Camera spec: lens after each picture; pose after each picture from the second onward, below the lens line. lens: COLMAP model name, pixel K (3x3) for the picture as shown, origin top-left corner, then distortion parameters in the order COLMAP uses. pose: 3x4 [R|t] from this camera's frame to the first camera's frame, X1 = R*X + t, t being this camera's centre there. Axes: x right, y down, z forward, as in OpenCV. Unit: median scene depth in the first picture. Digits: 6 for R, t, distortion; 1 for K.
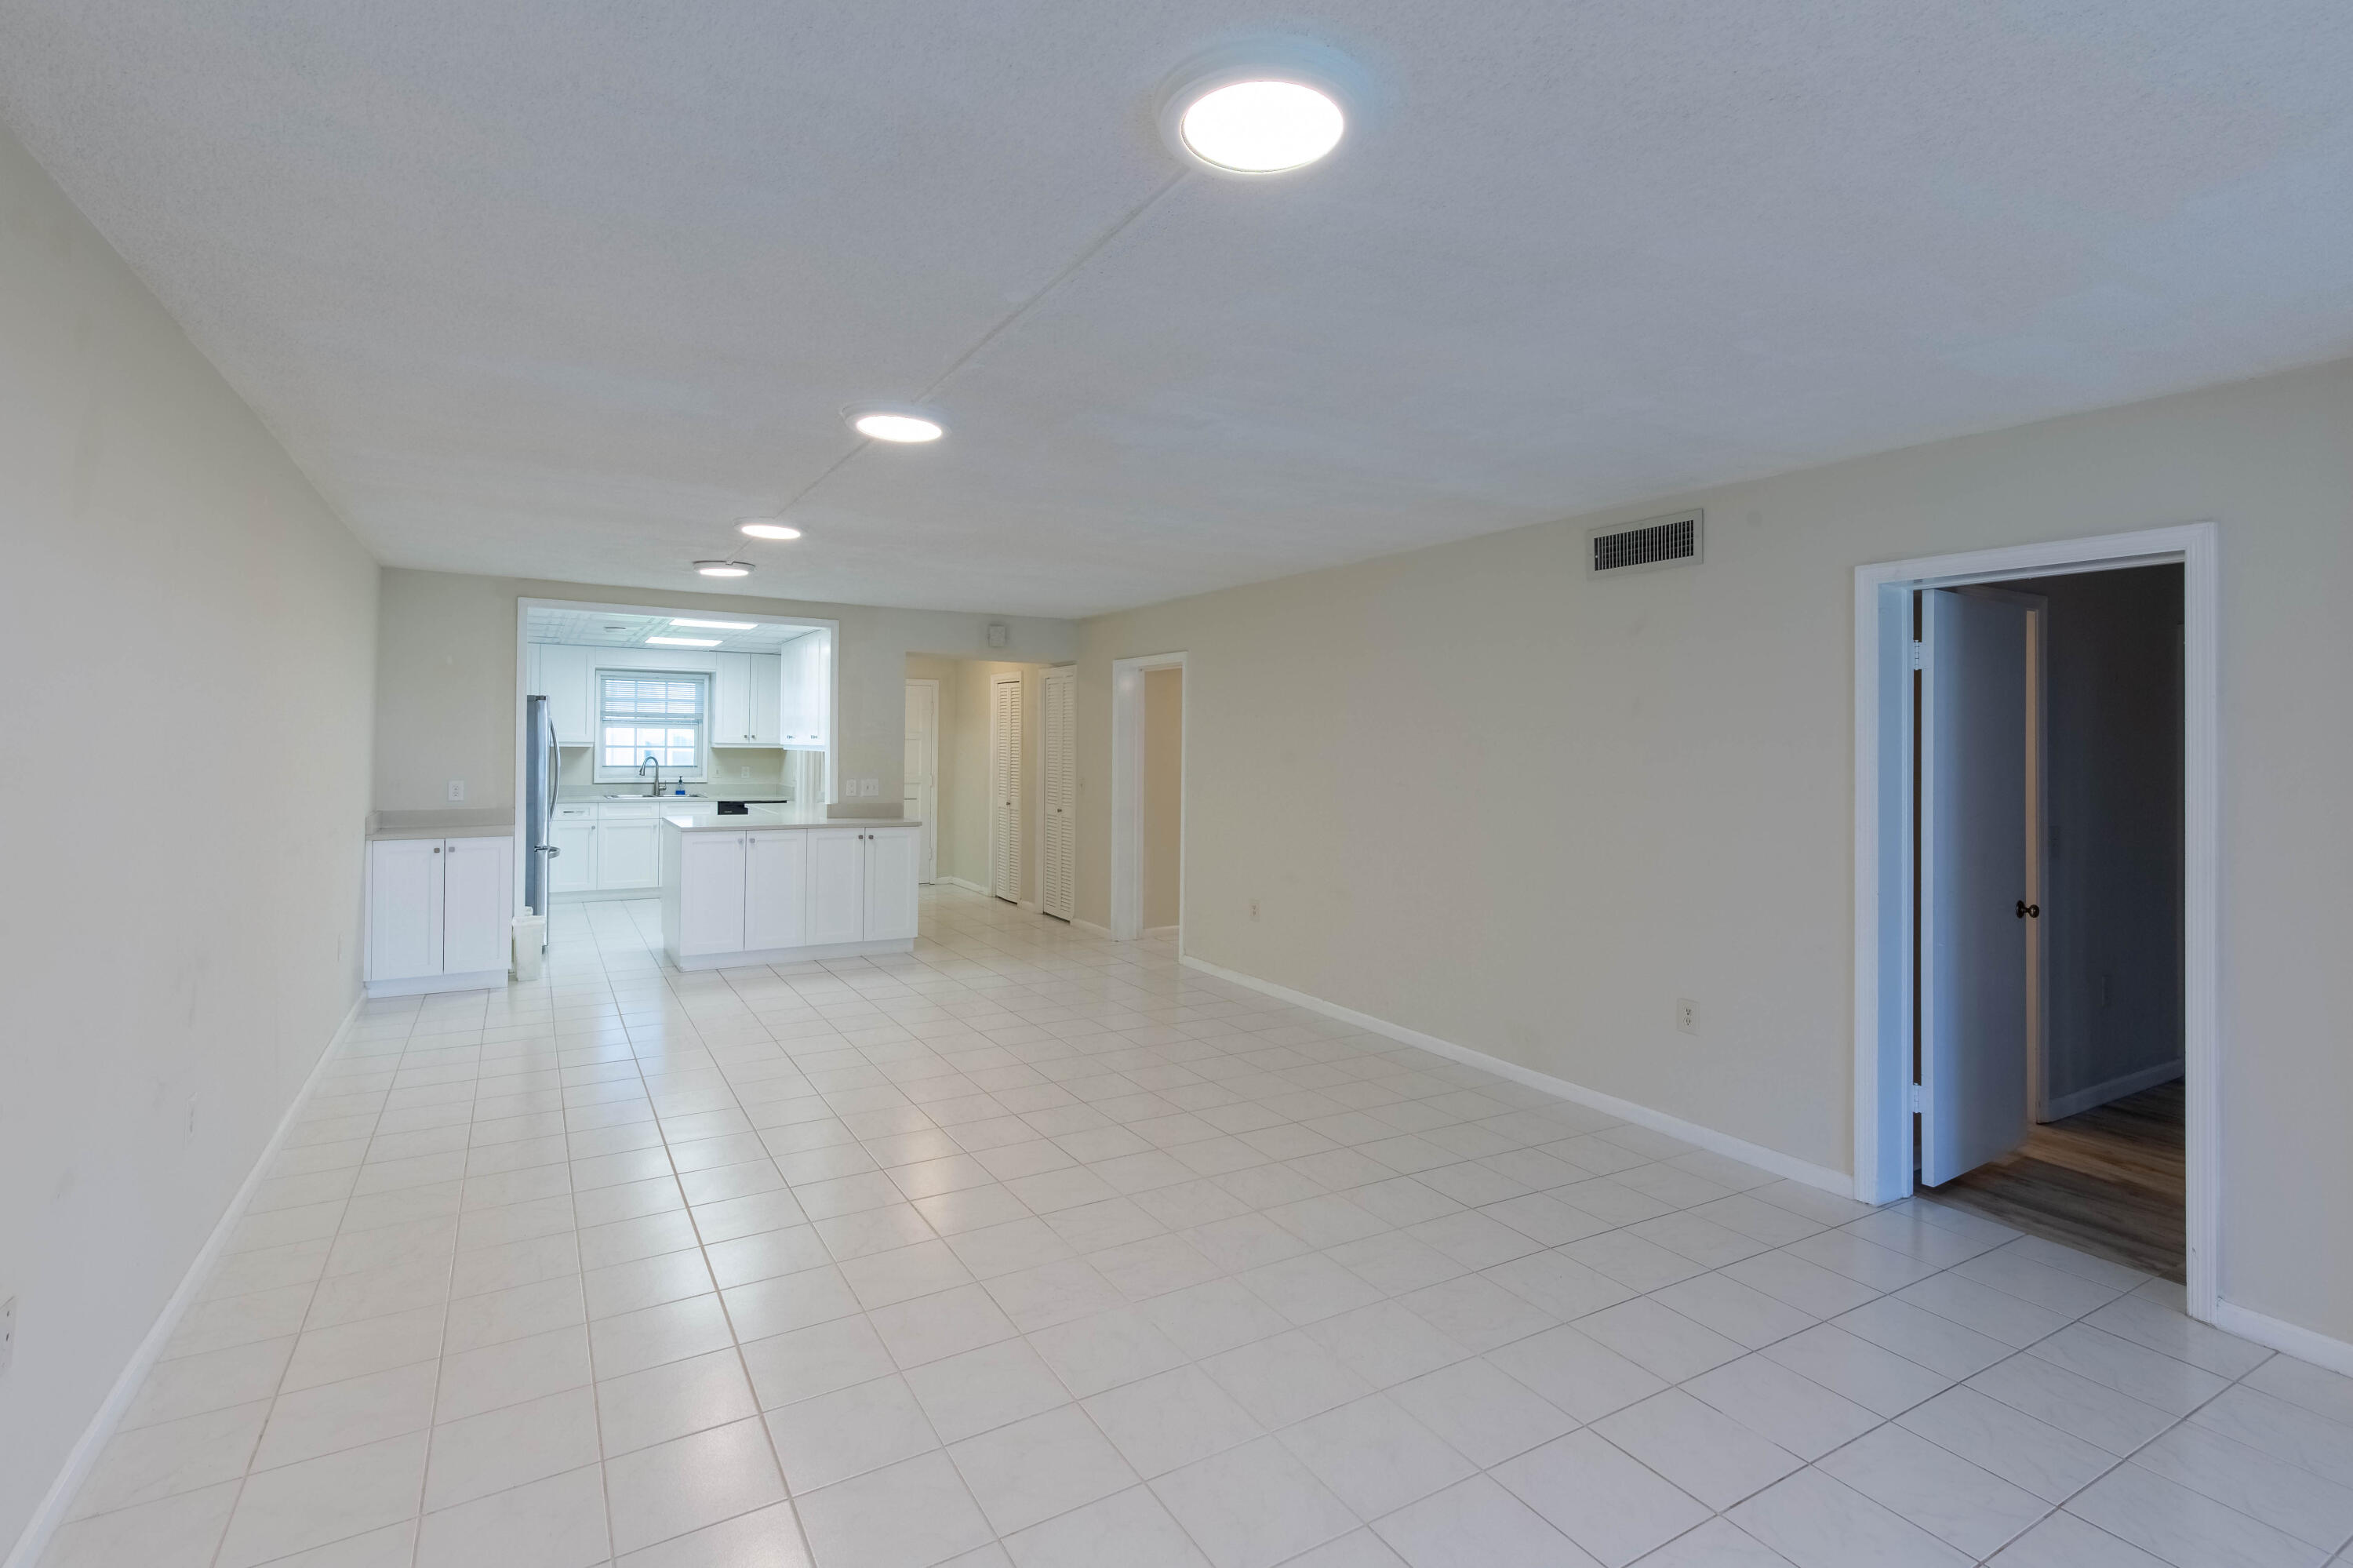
lens RADIAL K [[1078.3, 0, 1128.6], [0, 1078.3, 741.5], [0, 0, 1]] dist [0.005456, -0.001281]
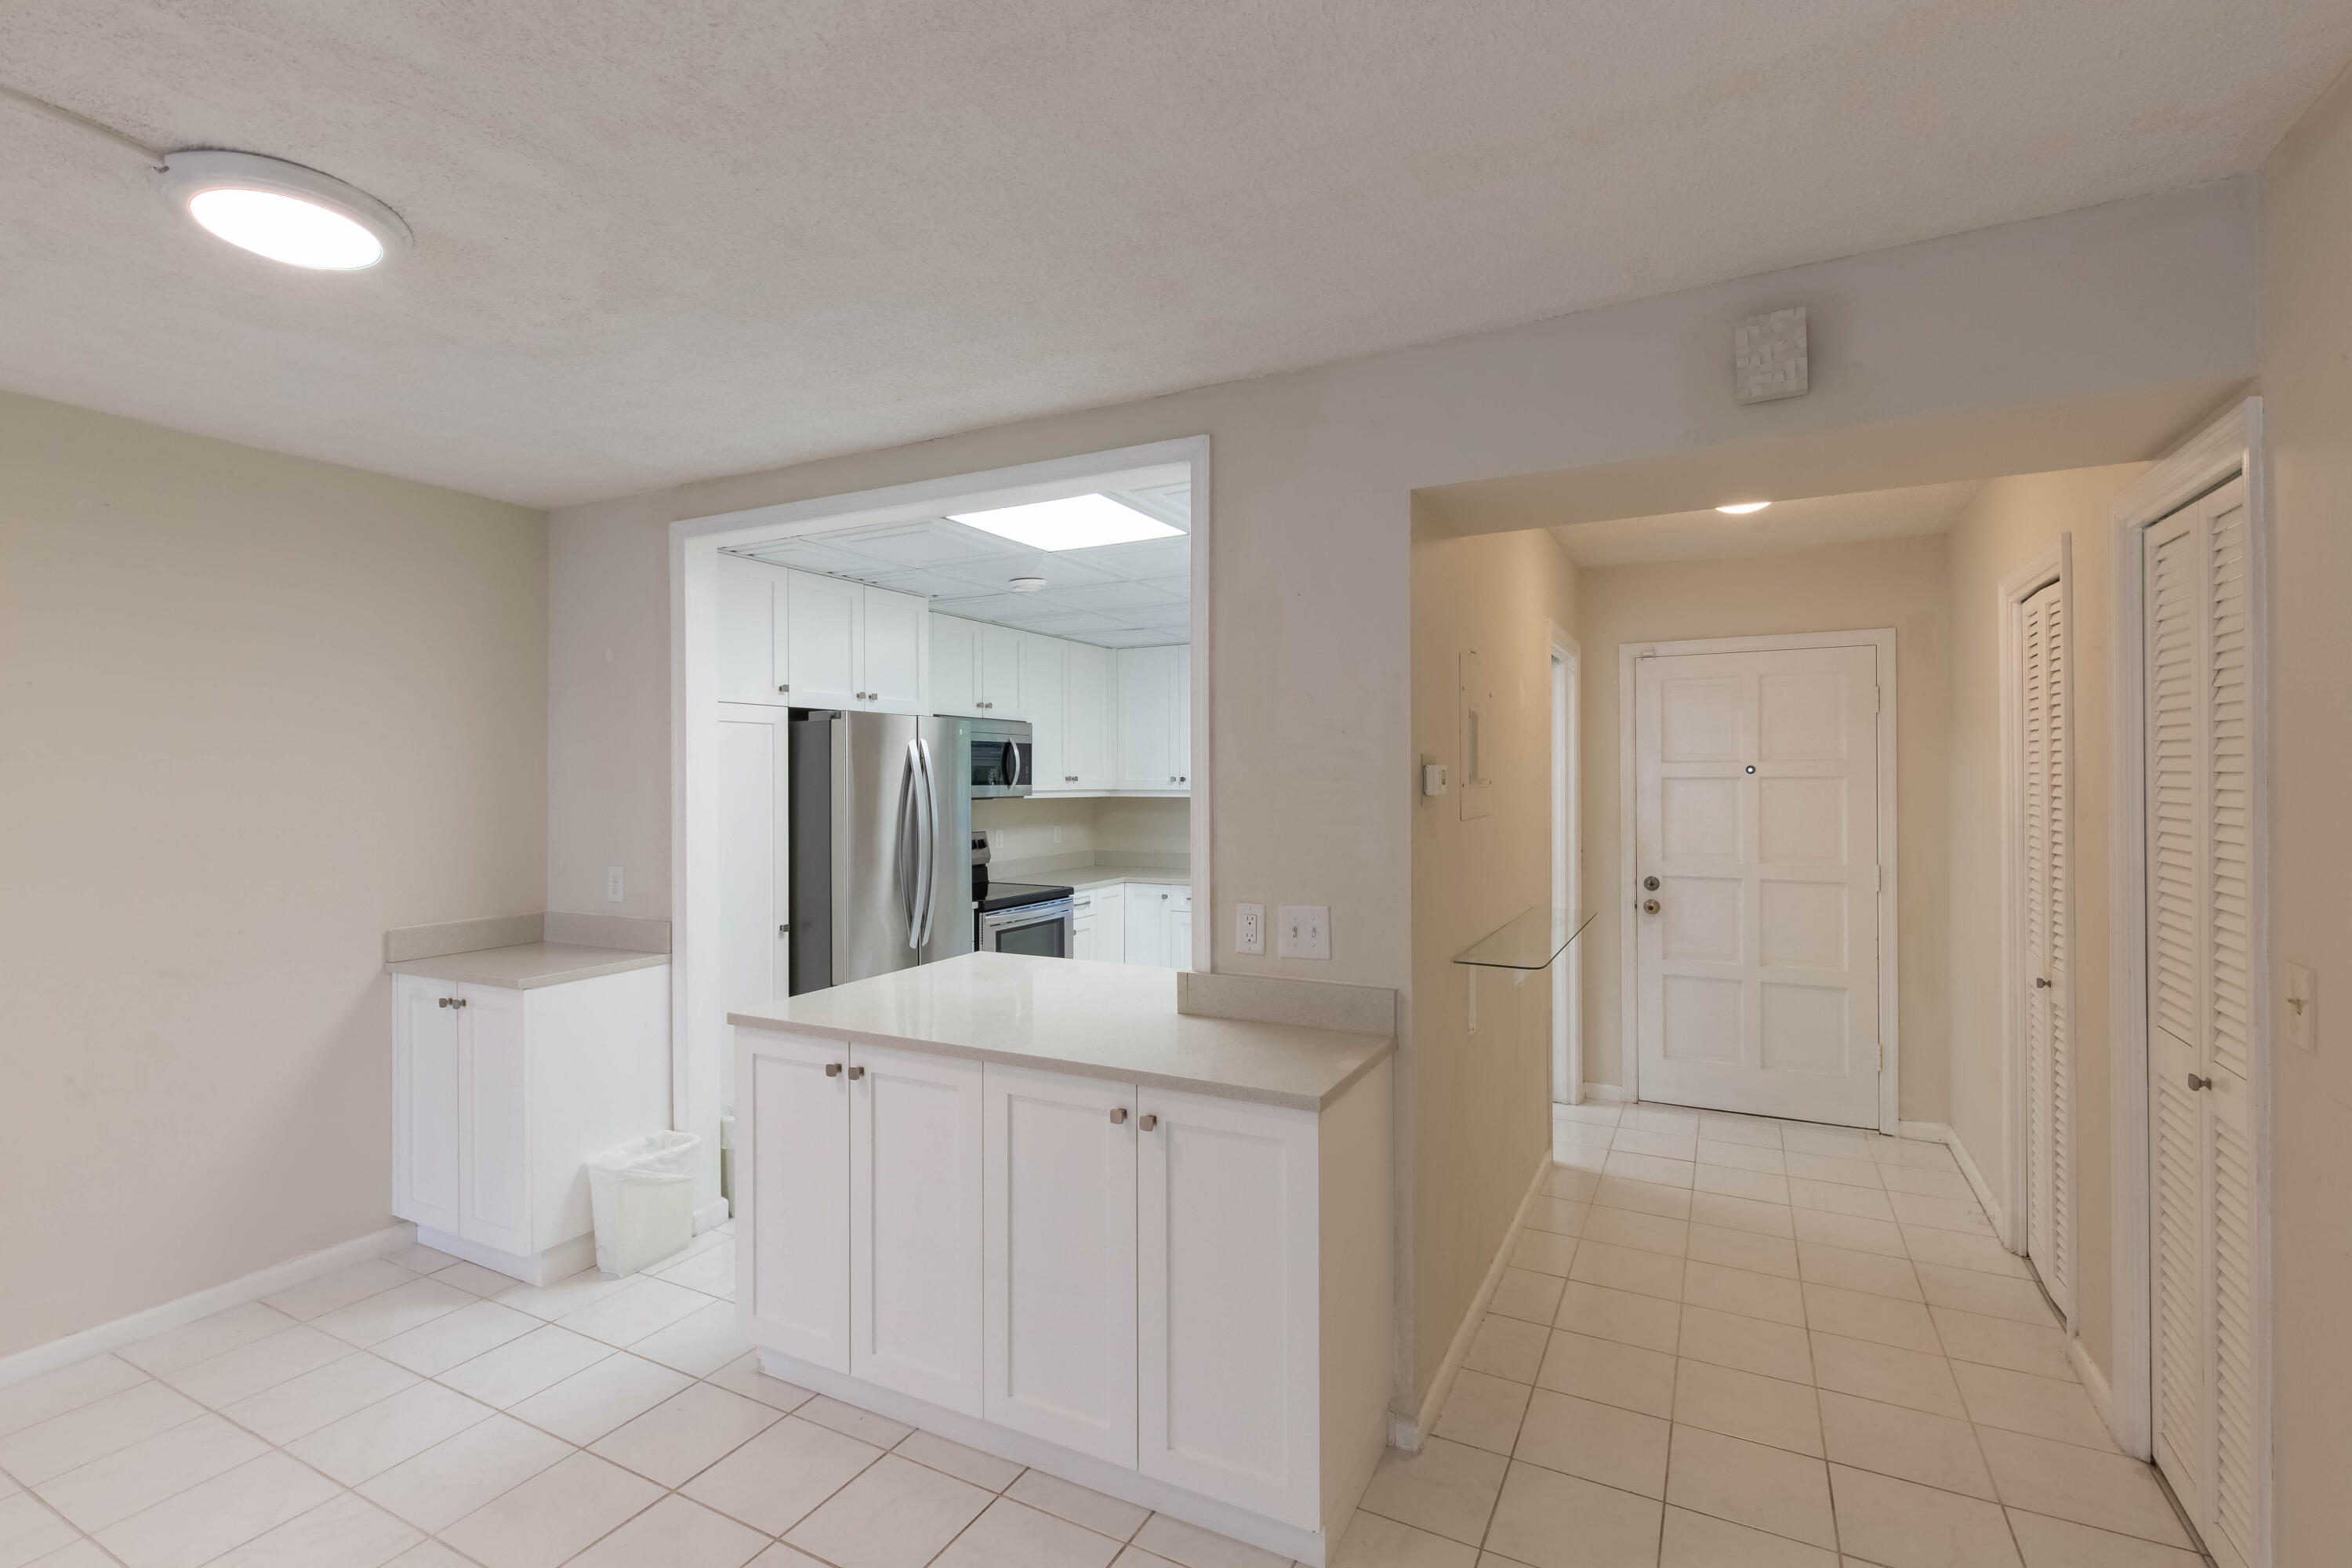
lens RADIAL K [[1077.8, 0, 1178.8], [0, 1077.8, 775.3], [0, 0, 1]] dist [0.005456, -0.001281]
pose [[0.565896, -0.017853, -0.824283, 0.005435], [0.012473, 0.999836, -0.013093, -0.000196], [0.824382, -0.002872, 0.566027, 0.777568]]
